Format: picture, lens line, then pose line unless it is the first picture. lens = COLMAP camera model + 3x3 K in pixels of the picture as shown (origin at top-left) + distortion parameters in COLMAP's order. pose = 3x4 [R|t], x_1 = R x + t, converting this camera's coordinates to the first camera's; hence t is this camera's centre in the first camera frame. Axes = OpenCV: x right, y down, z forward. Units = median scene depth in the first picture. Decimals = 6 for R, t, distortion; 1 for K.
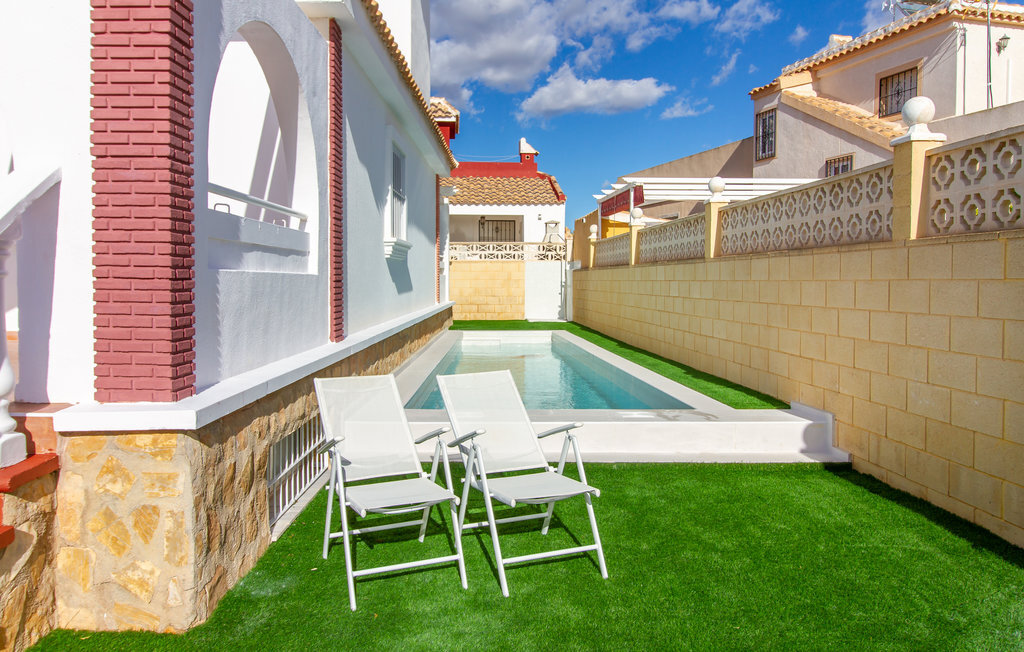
lens RADIAL K [[734.0, 0, 510.6], [0, 734.0, 295.1], [0, 0, 1]] dist [-0.001675, -0.001082]
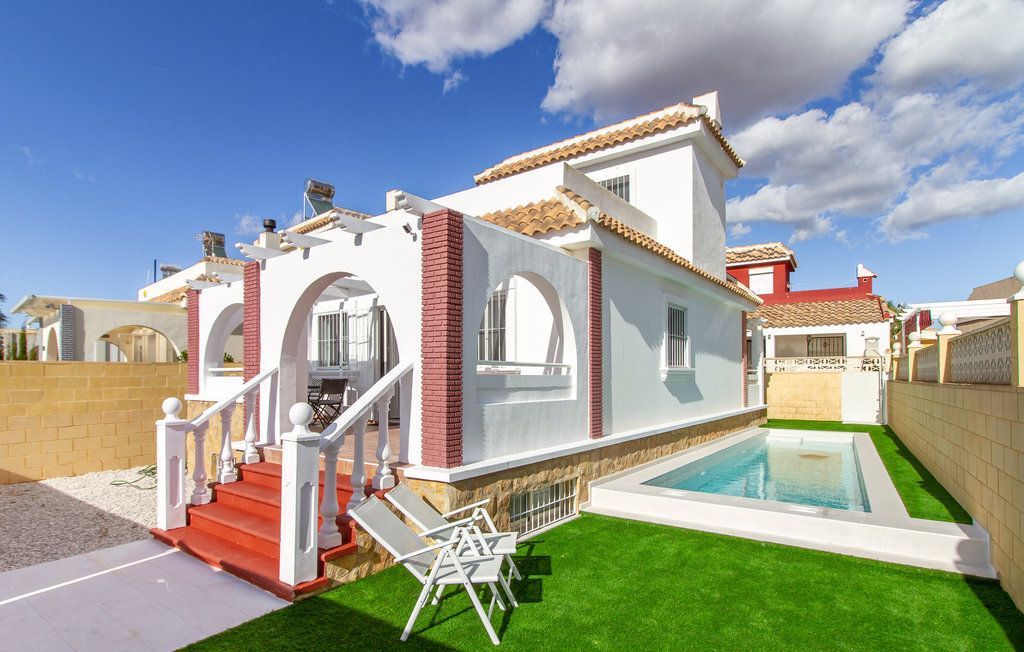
lens RADIAL K [[540.7, 0, 511.3], [0, 540.7, 374.6], [0, 0, 1]] dist [0.001609, -0.000249]
pose [[0.808608, -0.000927, -0.588347, 0.129270], [-0.013784, 0.999694, -0.020520, -0.021062], [0.588186, 0.024702, 0.808348, -0.040697]]
